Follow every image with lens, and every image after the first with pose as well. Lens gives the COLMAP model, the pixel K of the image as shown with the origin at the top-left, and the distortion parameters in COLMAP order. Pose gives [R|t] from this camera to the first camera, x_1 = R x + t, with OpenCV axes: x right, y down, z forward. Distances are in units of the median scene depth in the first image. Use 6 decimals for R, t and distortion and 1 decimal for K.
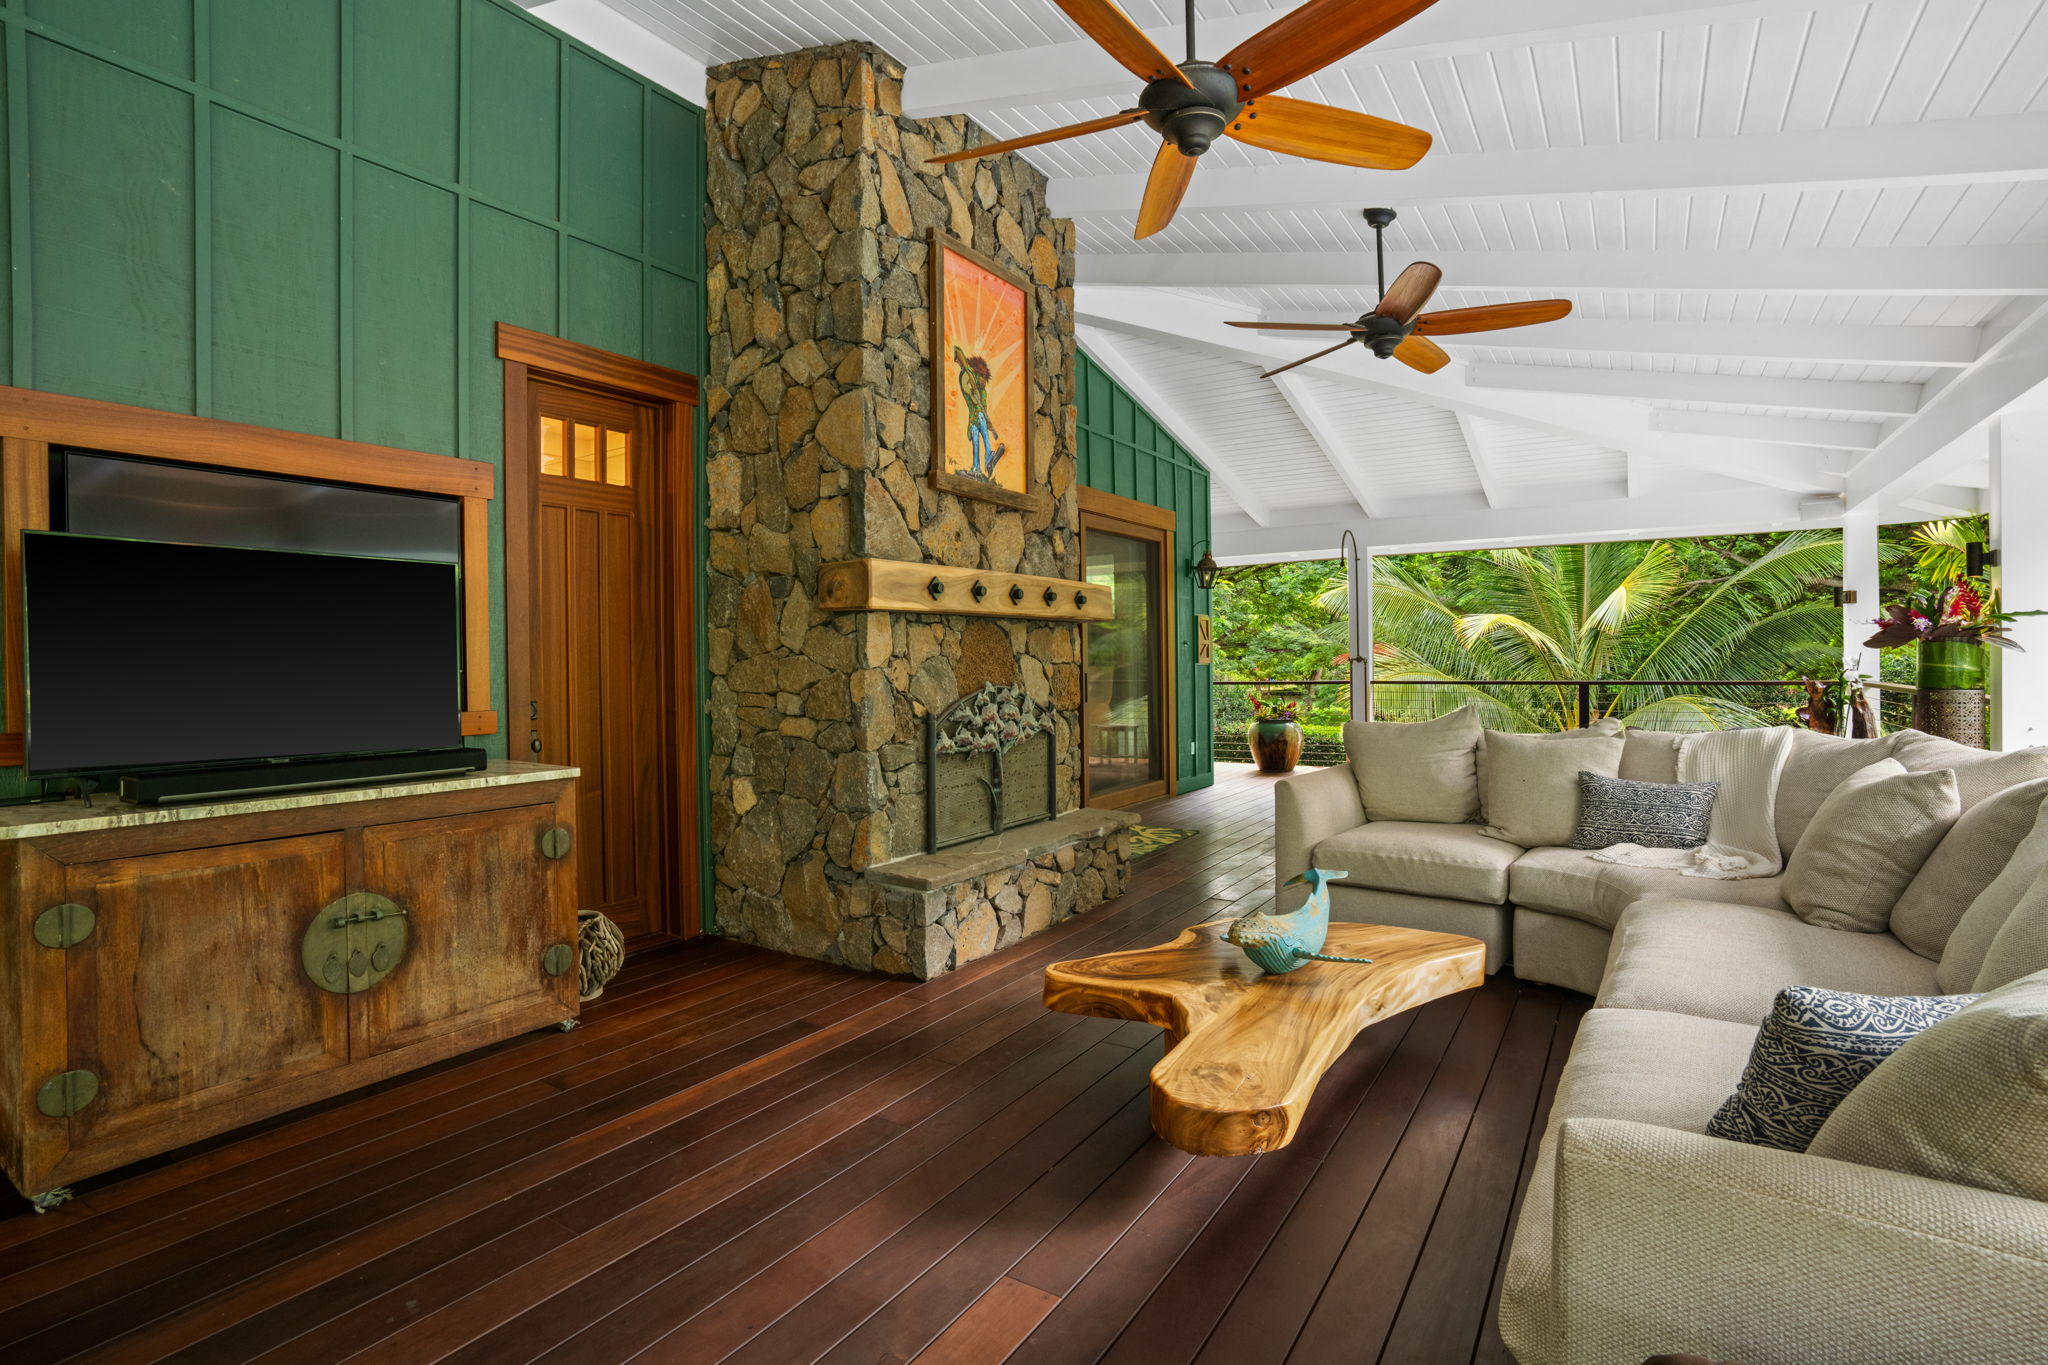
lens RADIAL K [[952.6, 0, 1018.7], [0, 952.6, 670.0], [0, 0, 1]] dist [-0.072605, 0.034511]
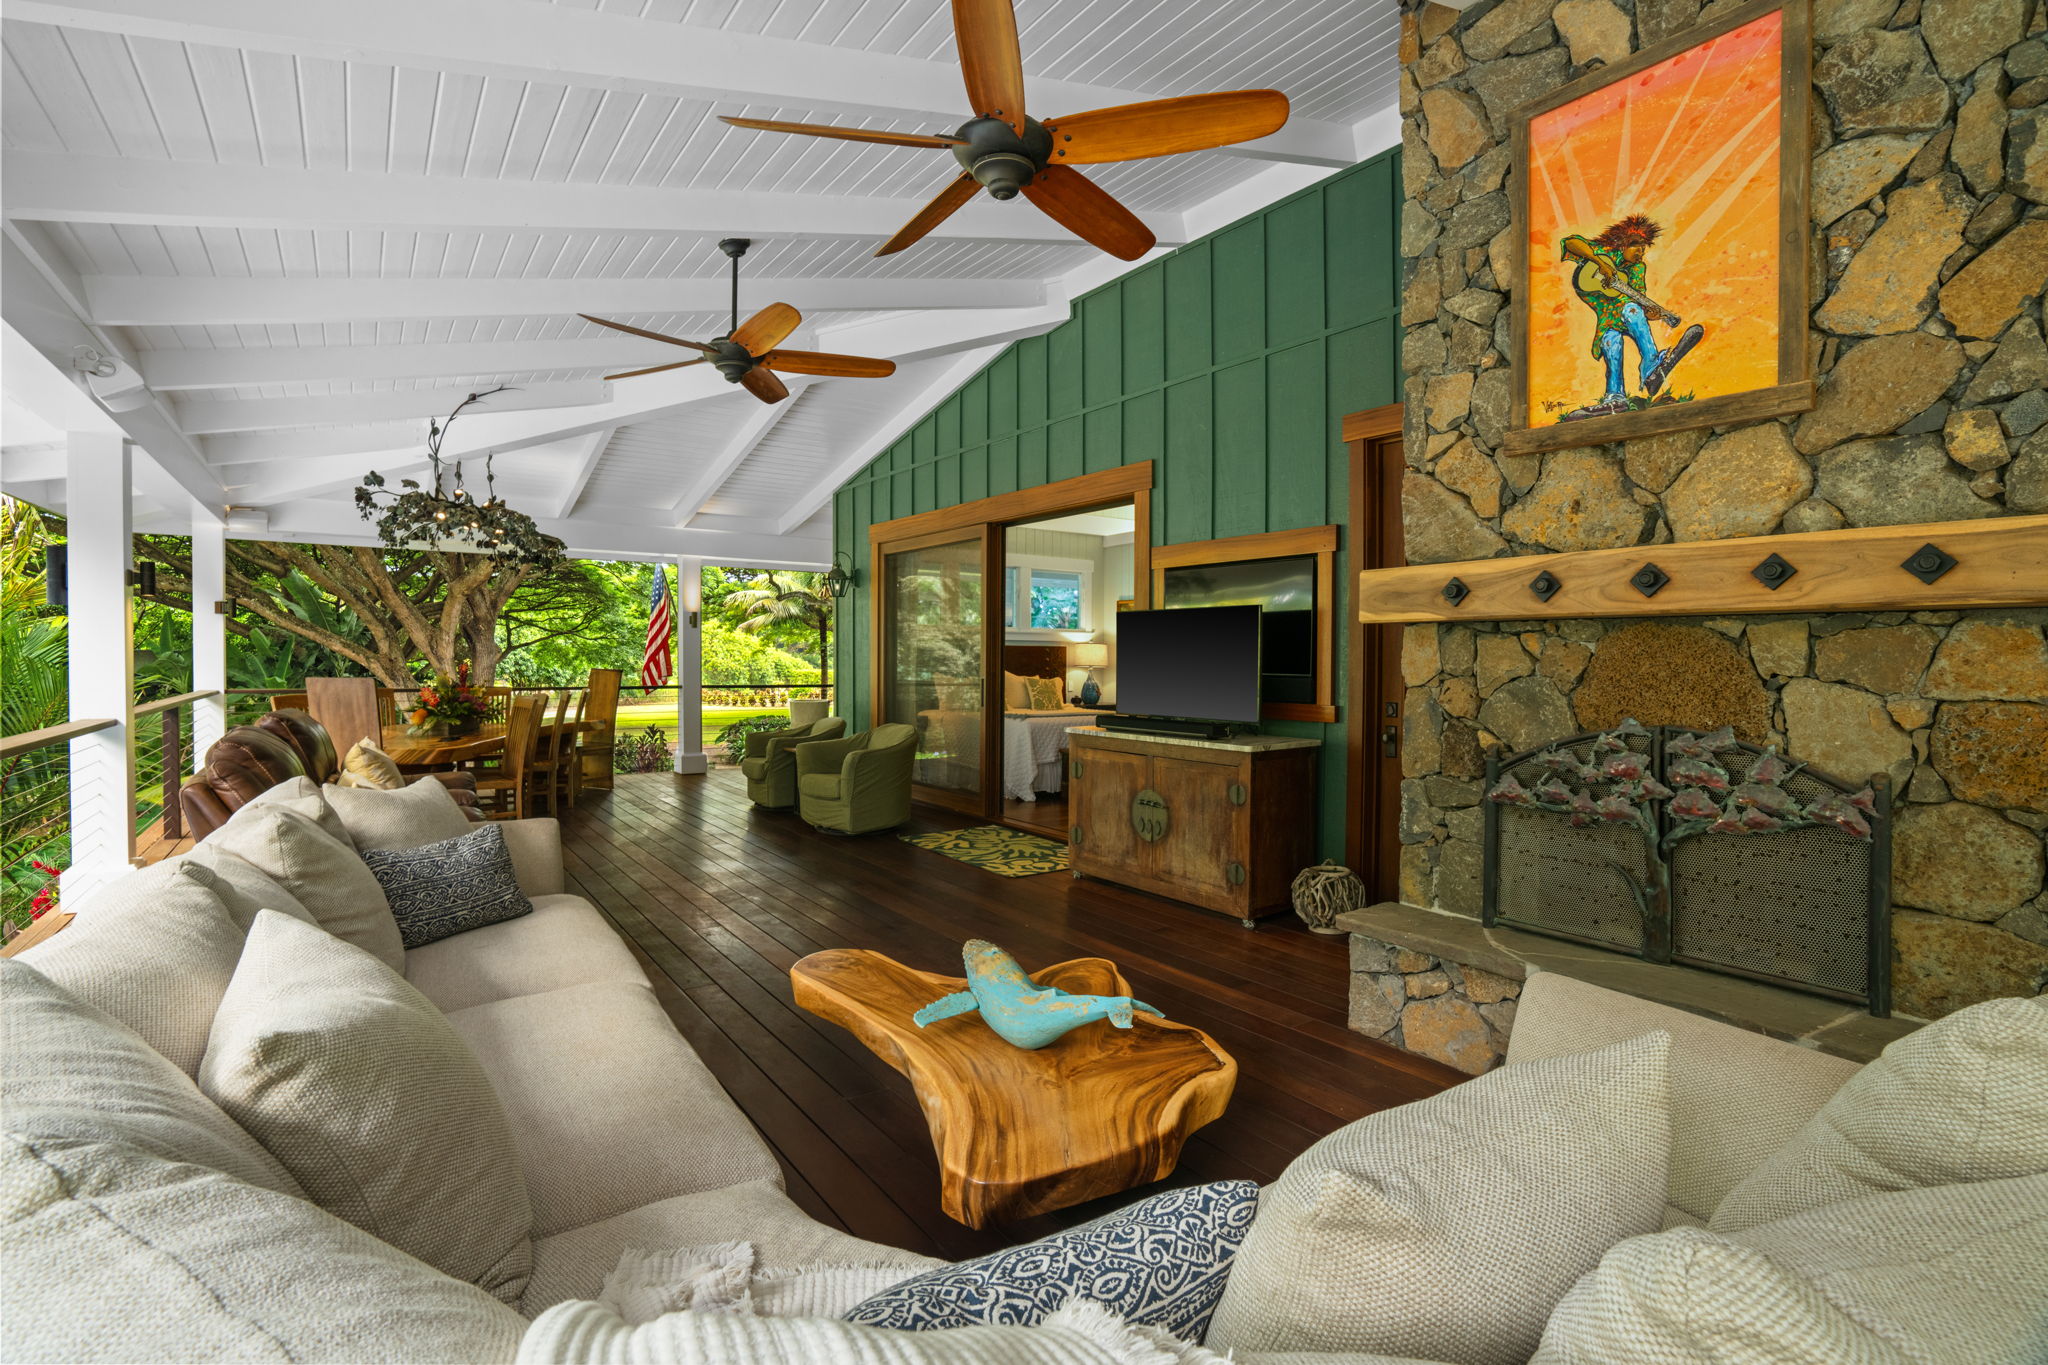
lens RADIAL K [[952.6, 0, 1018.7], [0, 952.6, 670.0], [0, 0, 1]] dist [-0.072605, 0.034511]
pose [[-0.348813, 0.024922, -0.936861, 0.742974], [-0.007839, 0.999534, 0.029508, -0.037722], [0.937159, 0.017637, -0.348455, 0.876992]]
